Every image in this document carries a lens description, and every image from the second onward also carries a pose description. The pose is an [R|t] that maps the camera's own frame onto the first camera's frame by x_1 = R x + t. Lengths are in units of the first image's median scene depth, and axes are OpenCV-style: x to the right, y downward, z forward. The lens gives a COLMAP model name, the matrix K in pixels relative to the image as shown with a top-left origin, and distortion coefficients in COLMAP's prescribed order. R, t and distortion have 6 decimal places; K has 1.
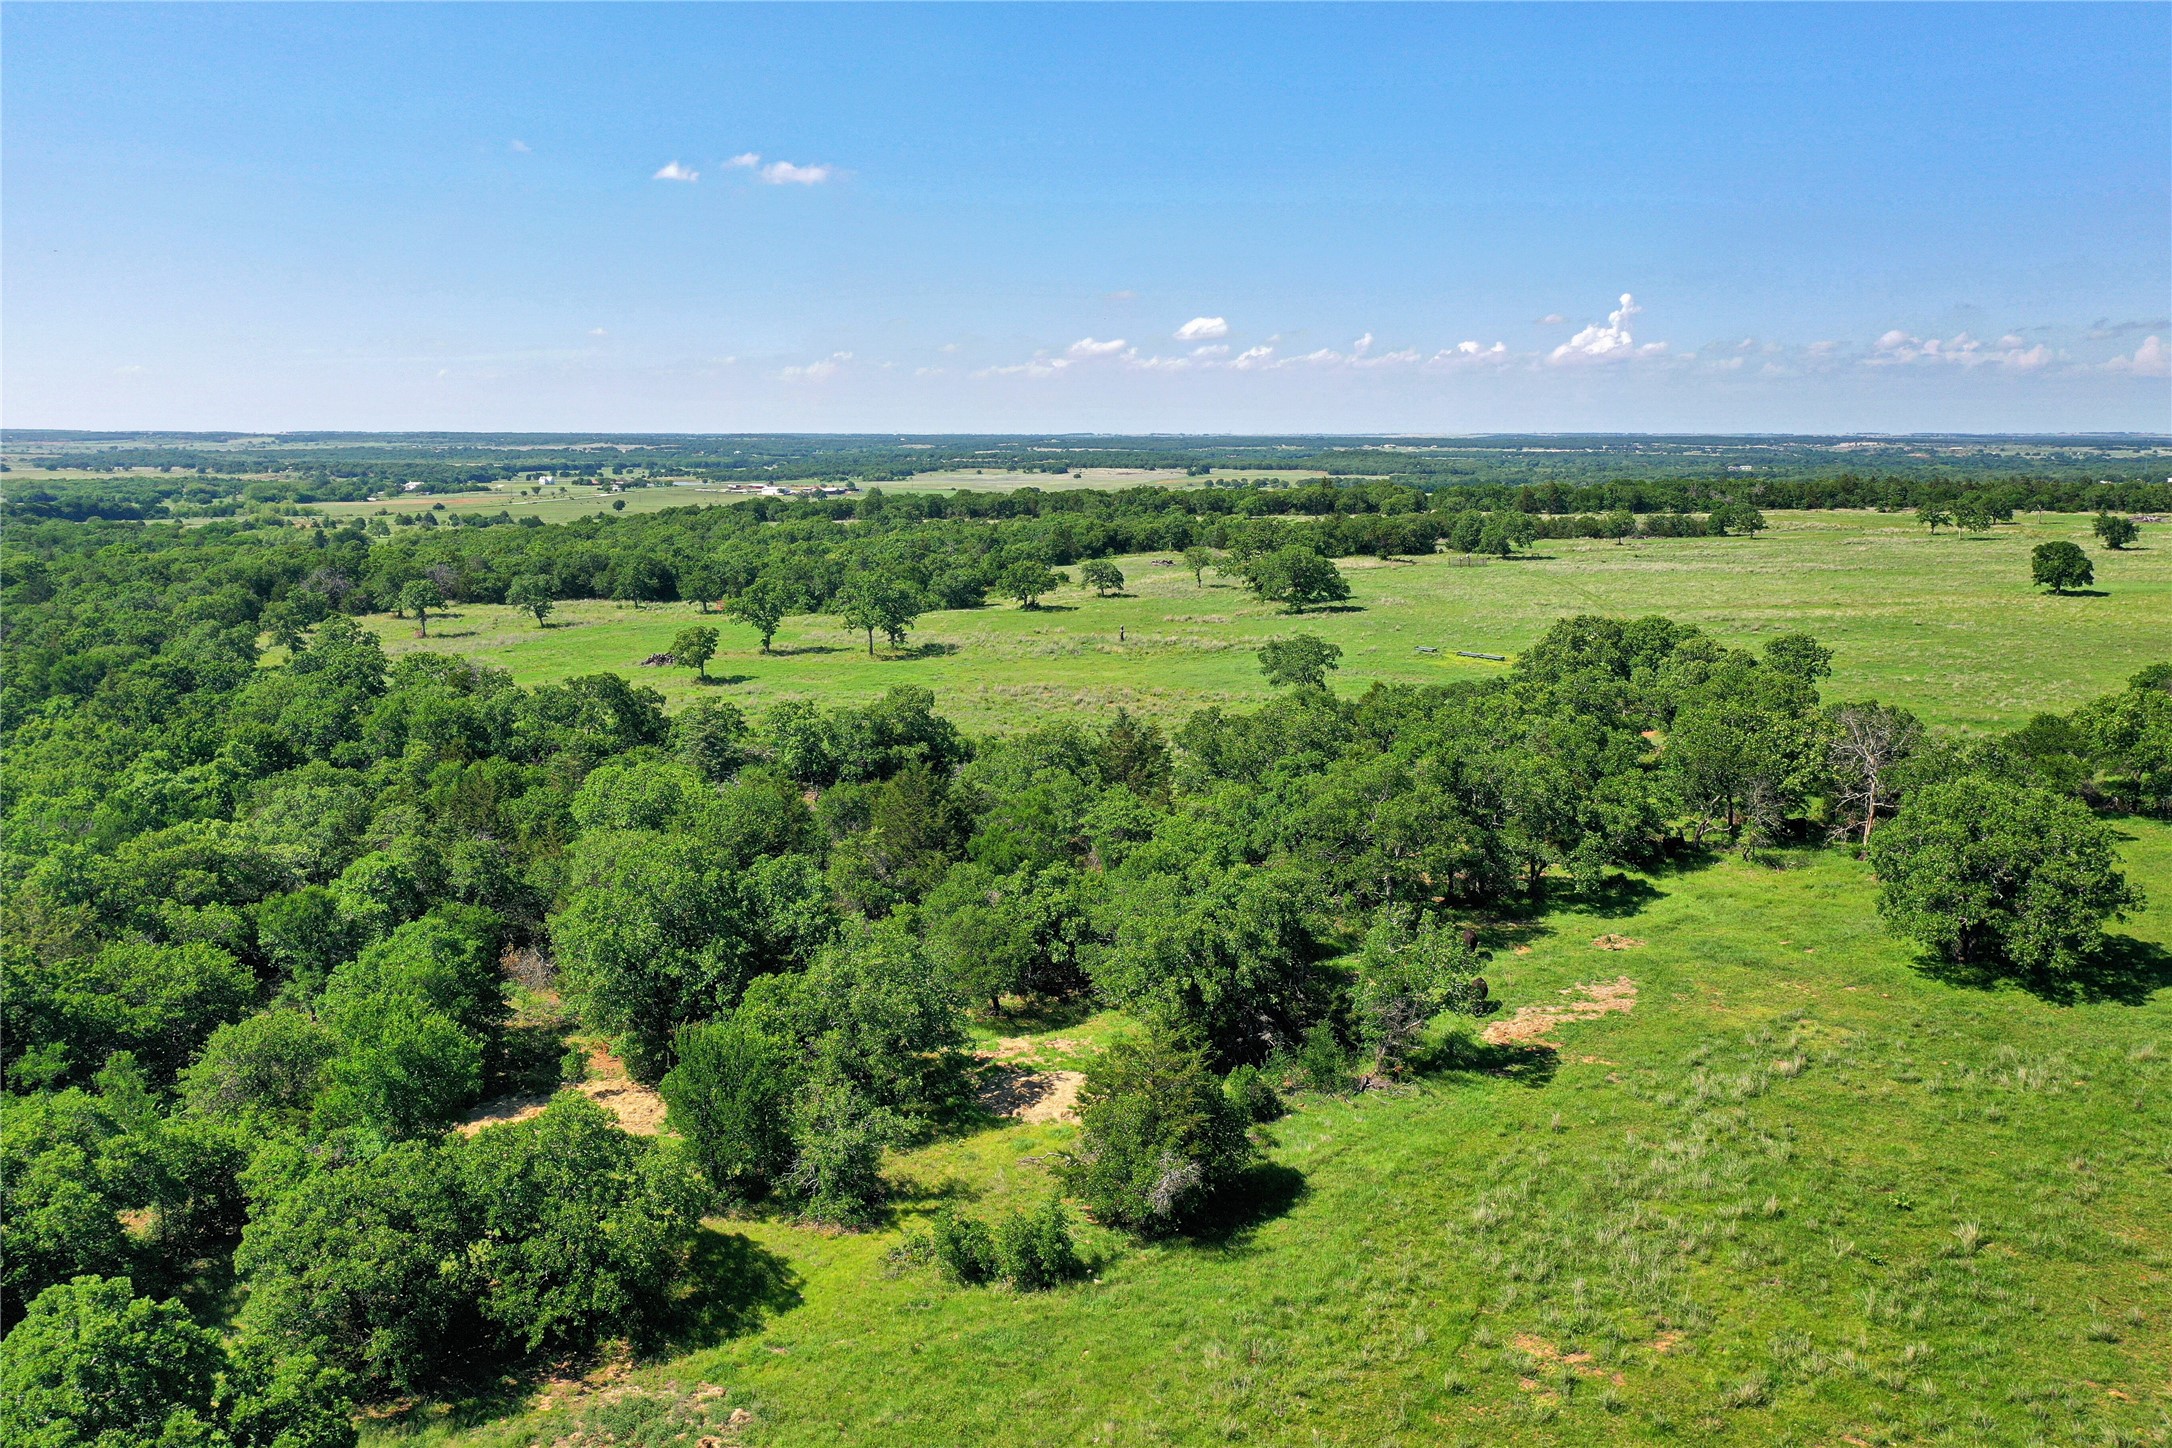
lens RADIAL K [[1708.7, 0, 1086.0], [0, 1708.7, 724.0], [0, 0, 1]] dist [0.016598, -0.004233]
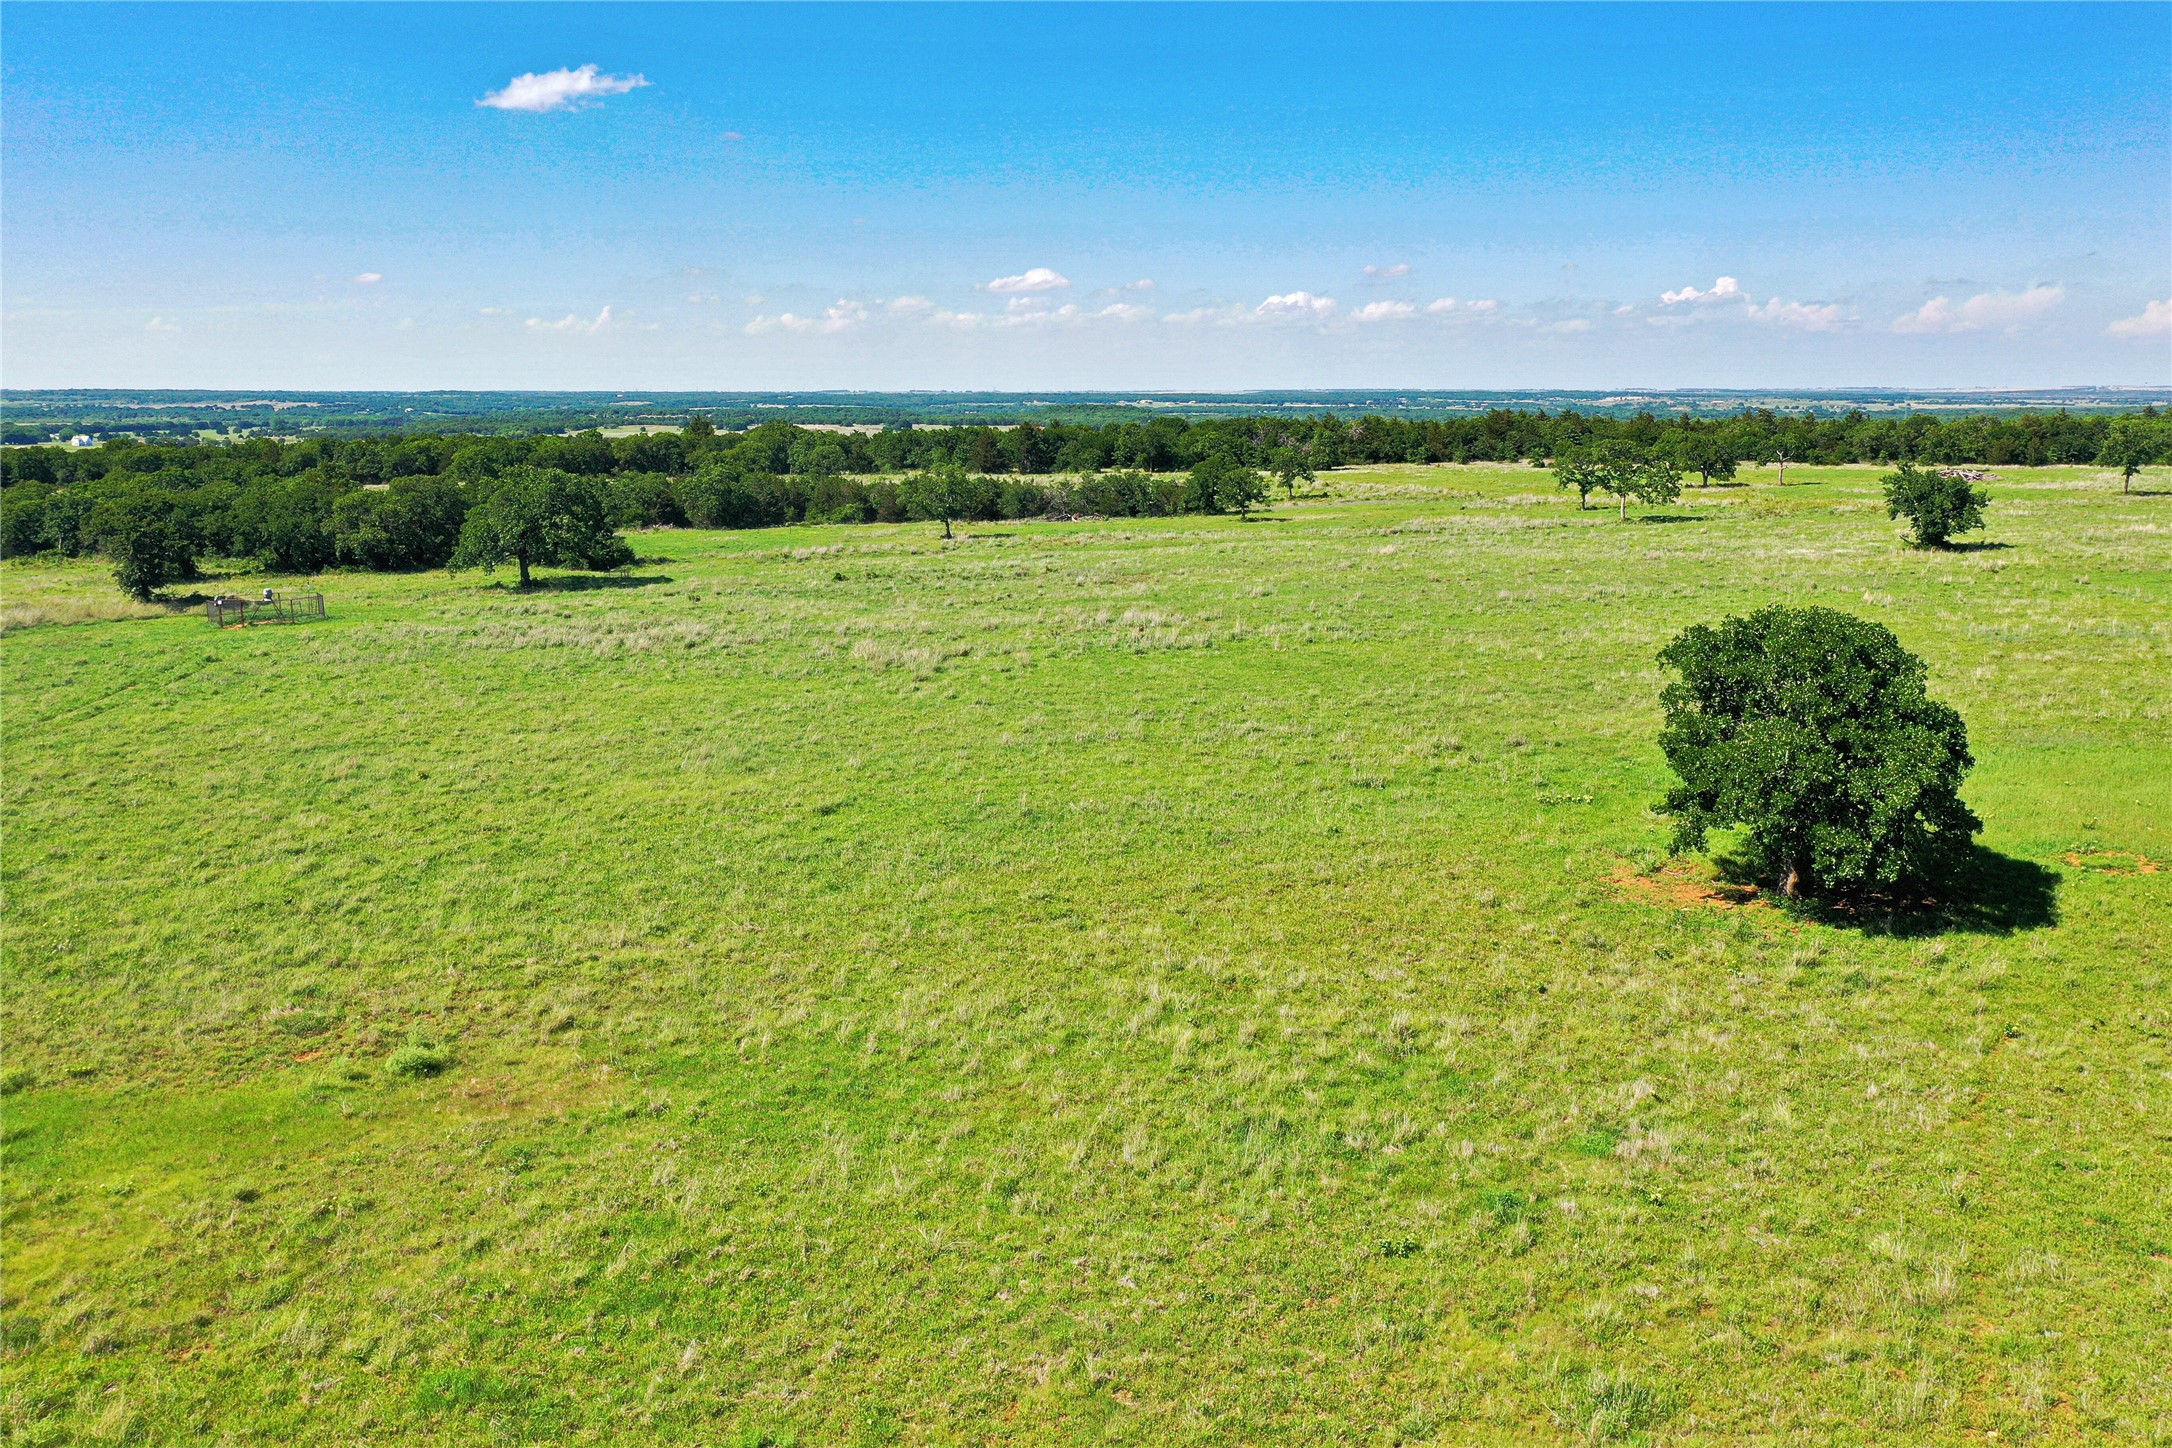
lens RADIAL K [[1708.7, 0, 1086.0], [0, 1708.7, 724.0], [0, 0, 1]] dist [0.016598, -0.004233]
pose [[0.993627, -0.024684, 0.109983, 0.227682], [0.022247, 0.999480, 0.023329, -0.048469], [-0.110502, -0.020734, 0.993660, 0.399548]]
